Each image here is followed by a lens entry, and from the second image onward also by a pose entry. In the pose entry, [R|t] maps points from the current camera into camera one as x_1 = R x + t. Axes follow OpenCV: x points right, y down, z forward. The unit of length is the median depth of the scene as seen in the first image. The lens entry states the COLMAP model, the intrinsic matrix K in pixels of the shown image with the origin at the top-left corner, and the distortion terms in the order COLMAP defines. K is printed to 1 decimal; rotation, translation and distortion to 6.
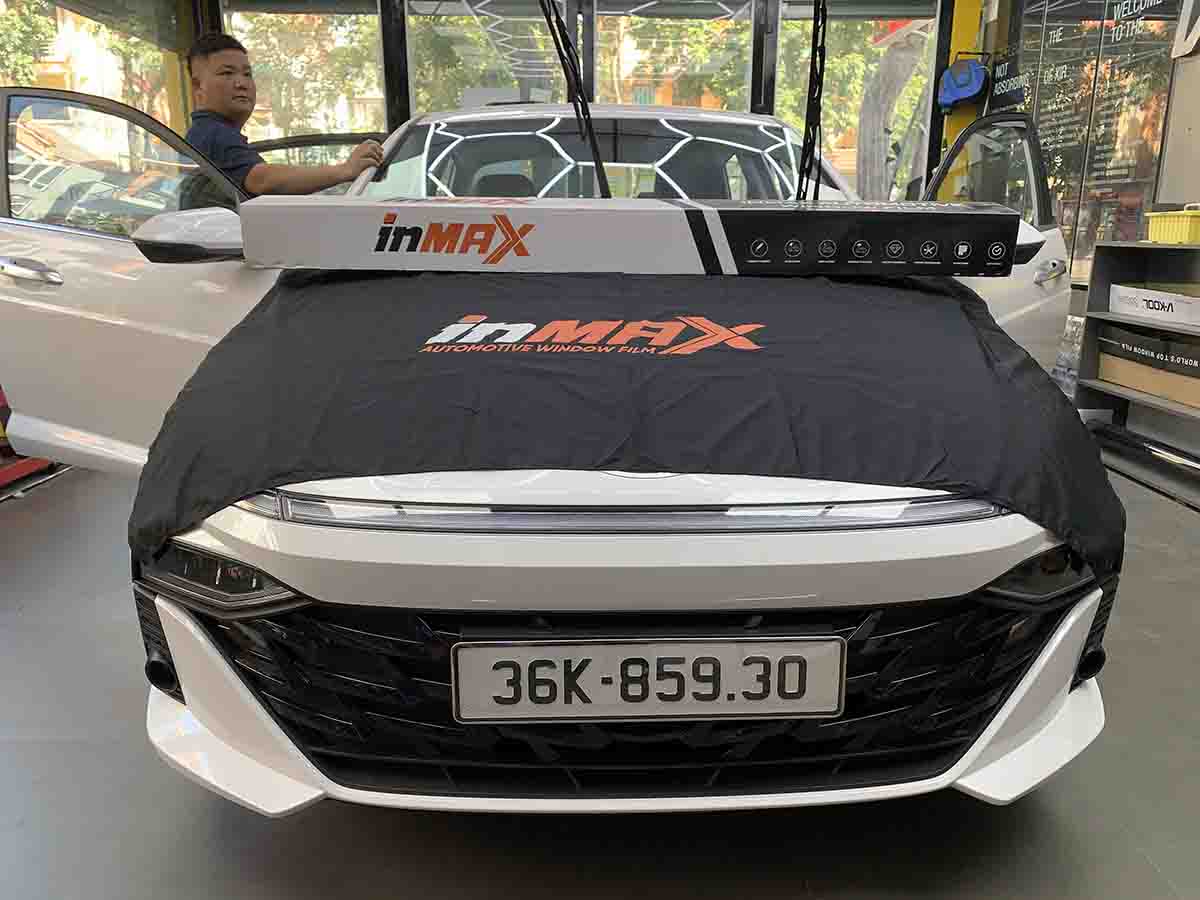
lens RADIAL K [[921.5, 0, 600.0], [0, 921.5, 450.0], [0, 0, 1]] dist [0.033602, -0.012995]
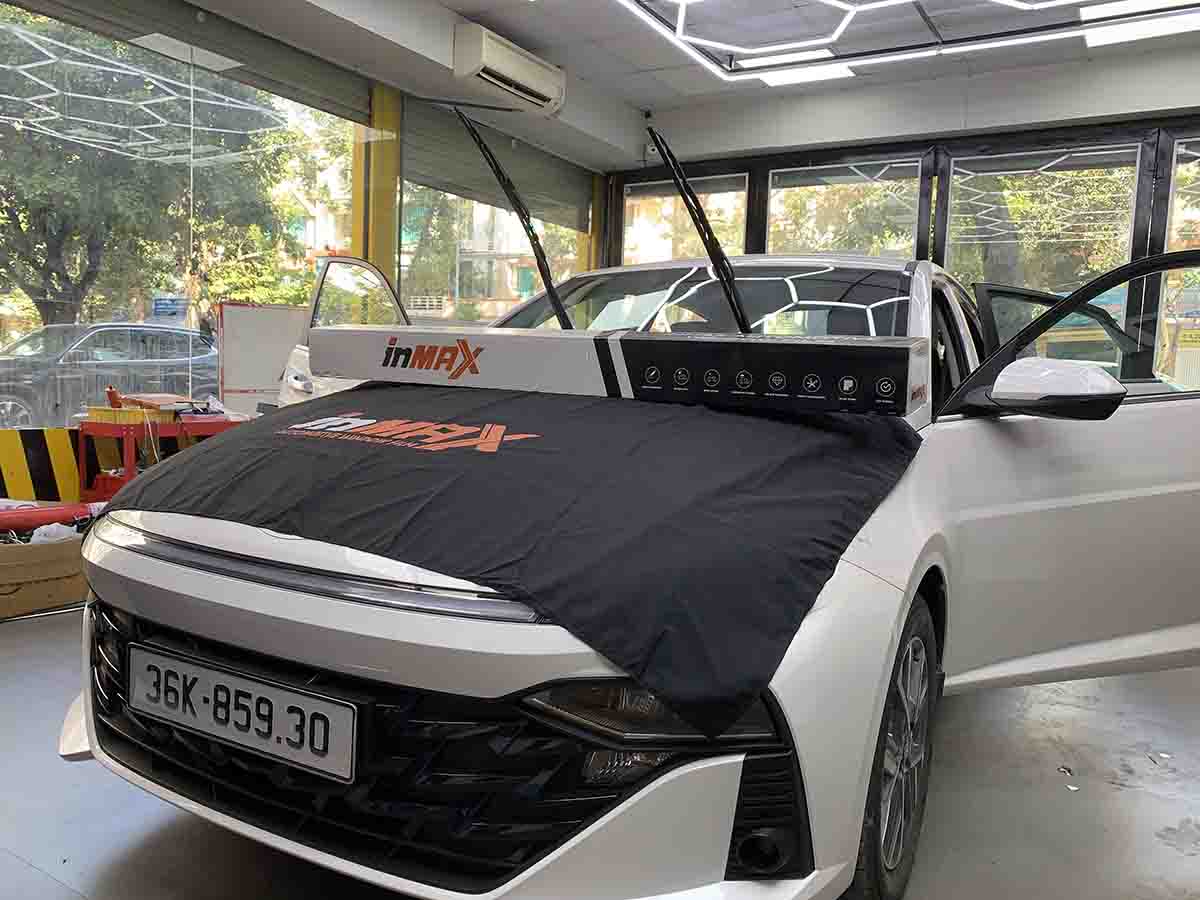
lens RADIAL K [[910.6, 0, 640.4], [0, 910.6, 452.0], [0, 0, 1]] dist [0.083044, -0.129224]
pose [[0.858247, 0.076272, -0.507539, 0.935622], [-0.159242, 0.979666, -0.122055, -0.006342], [0.487909, 0.185575, 0.852940, 0.175269]]
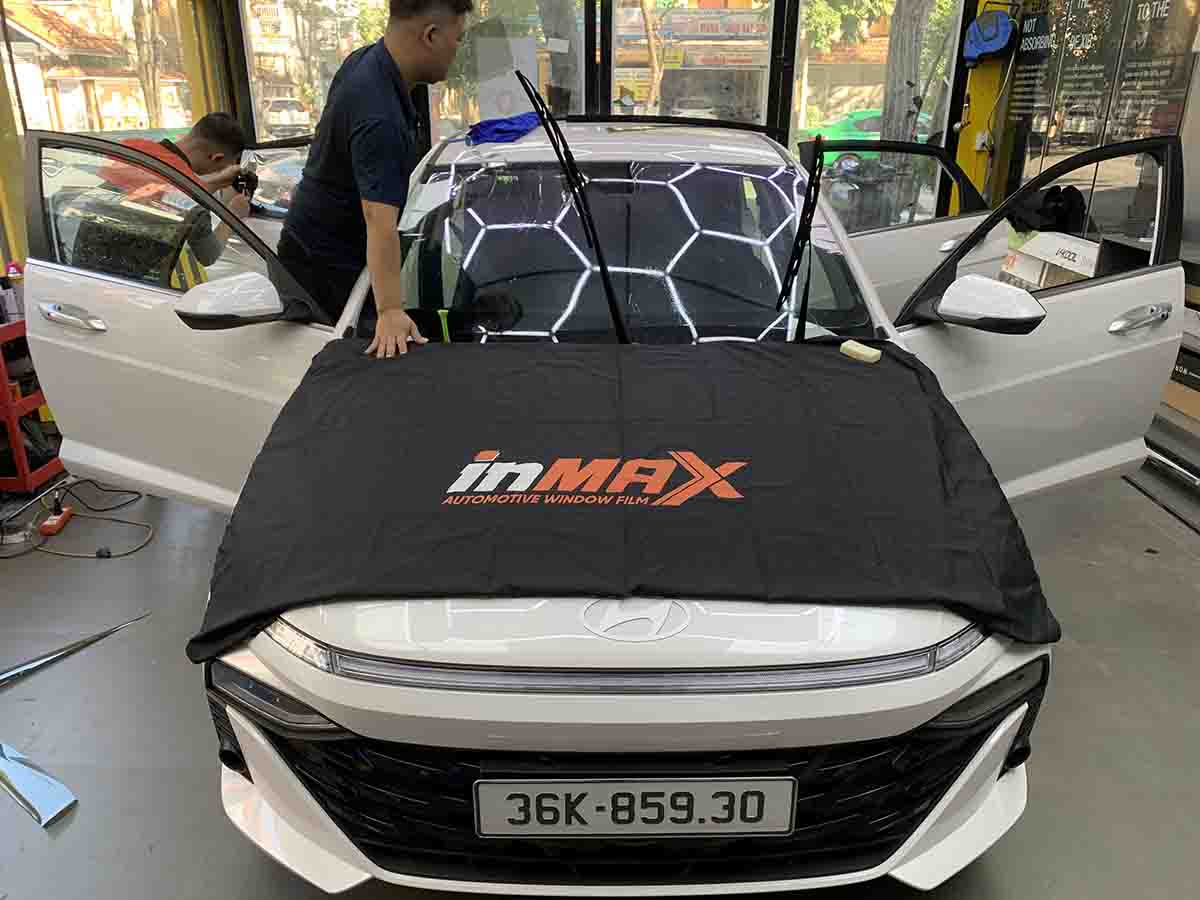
lens RADIAL K [[952.4, 0, 592.1], [0, 952.4, 451.9], [0, 0, 1]] dist [-0.000553, 0.005348]
pose [[0.999683, 0.009524, -0.023288, 0.018920], [-0.006412, 0.991462, 0.130241, -0.336182], [0.024329, -0.130050, 0.991209, -0.167108]]
